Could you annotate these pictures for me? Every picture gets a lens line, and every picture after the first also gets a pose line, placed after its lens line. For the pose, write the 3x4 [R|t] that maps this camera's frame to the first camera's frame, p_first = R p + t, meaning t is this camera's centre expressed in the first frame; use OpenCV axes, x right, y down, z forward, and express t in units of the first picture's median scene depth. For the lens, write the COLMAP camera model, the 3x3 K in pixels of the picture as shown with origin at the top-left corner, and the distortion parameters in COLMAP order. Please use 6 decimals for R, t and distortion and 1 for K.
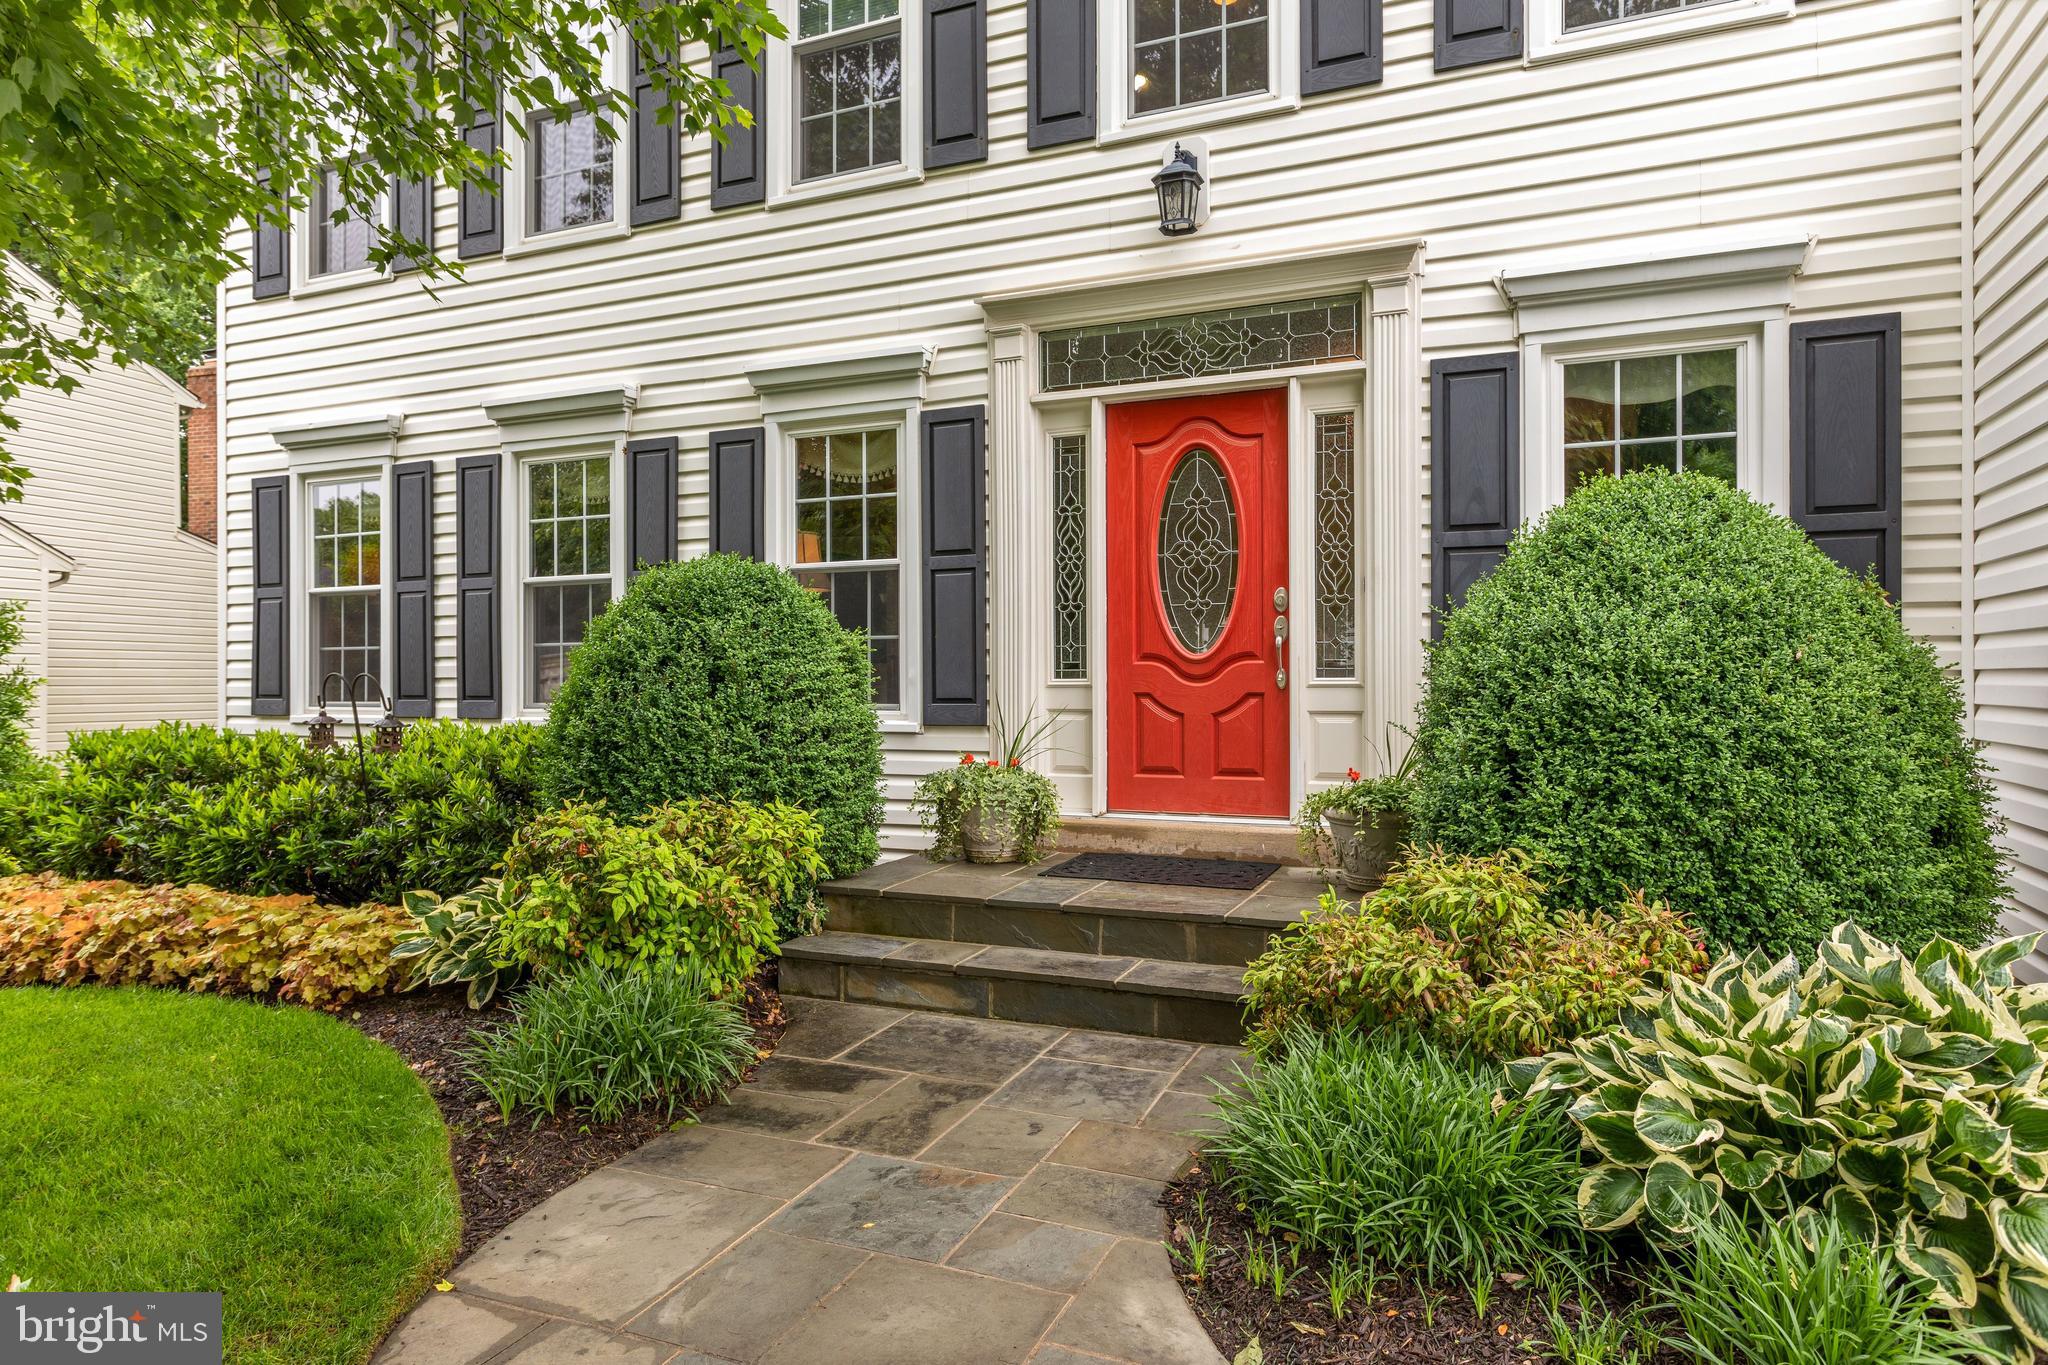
lens RADIAL K [[1221.6, 0, 1024.0], [0, 1221.6, 682.5], [0, 0, 1]] dist [-0.007483, -0.001142]
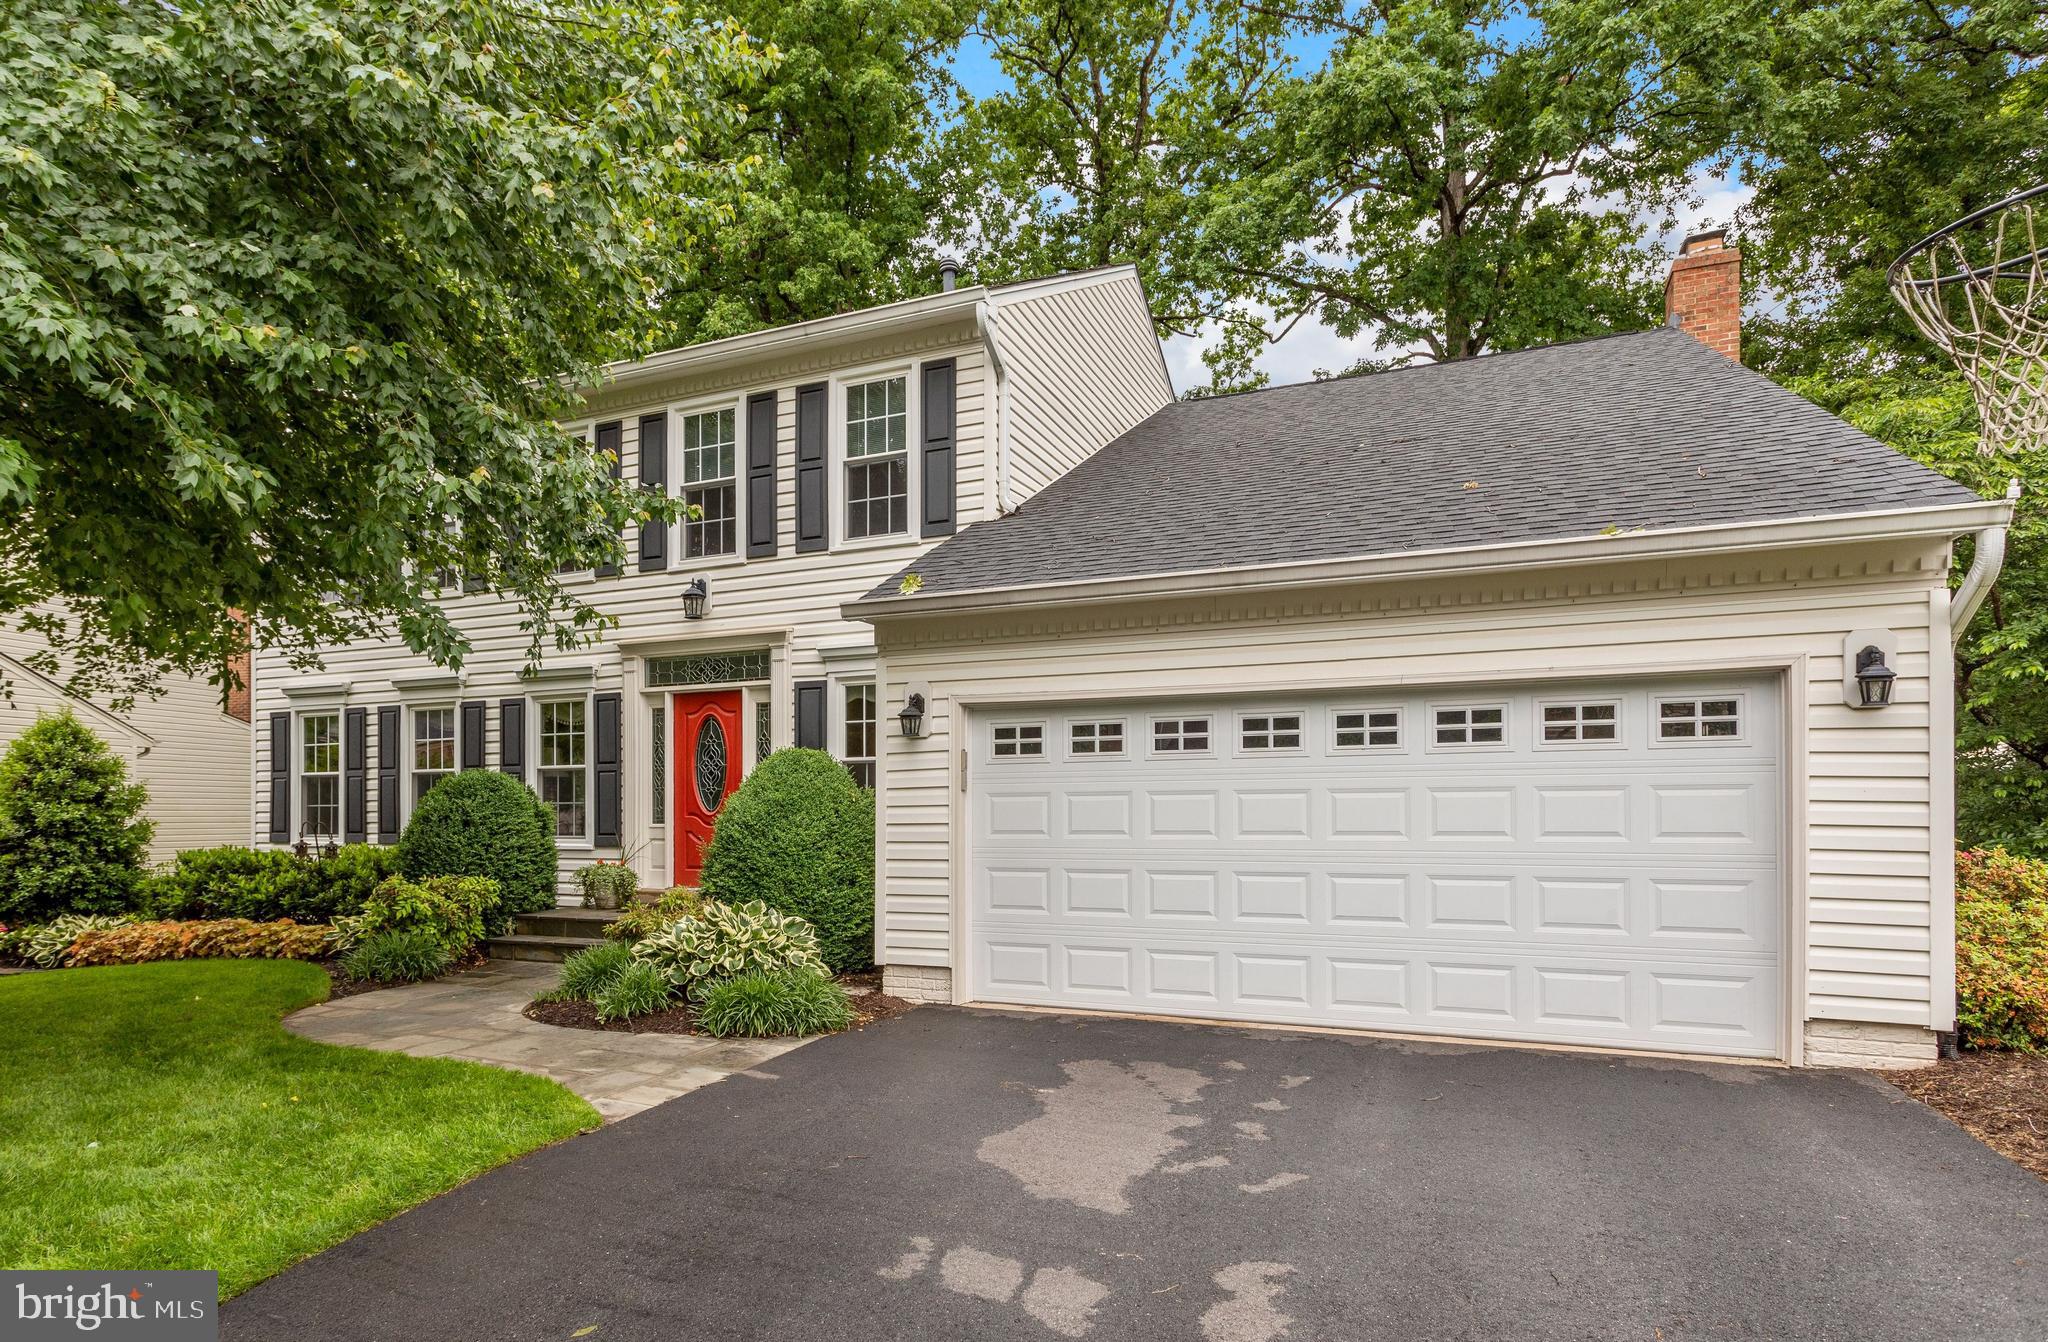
lens RADIAL K [[1195.1, 0, 1022.0], [0, 1195.1, 800.0], [0, 0, 1]] dist [0.003025, 0.000594]
pose [[0.999961, -0.000740, -0.008837, 0.680008], [0.000642, 0.999939, -0.011018, -0.020897], [0.008845, 0.011011, 0.999900, -1.046443]]
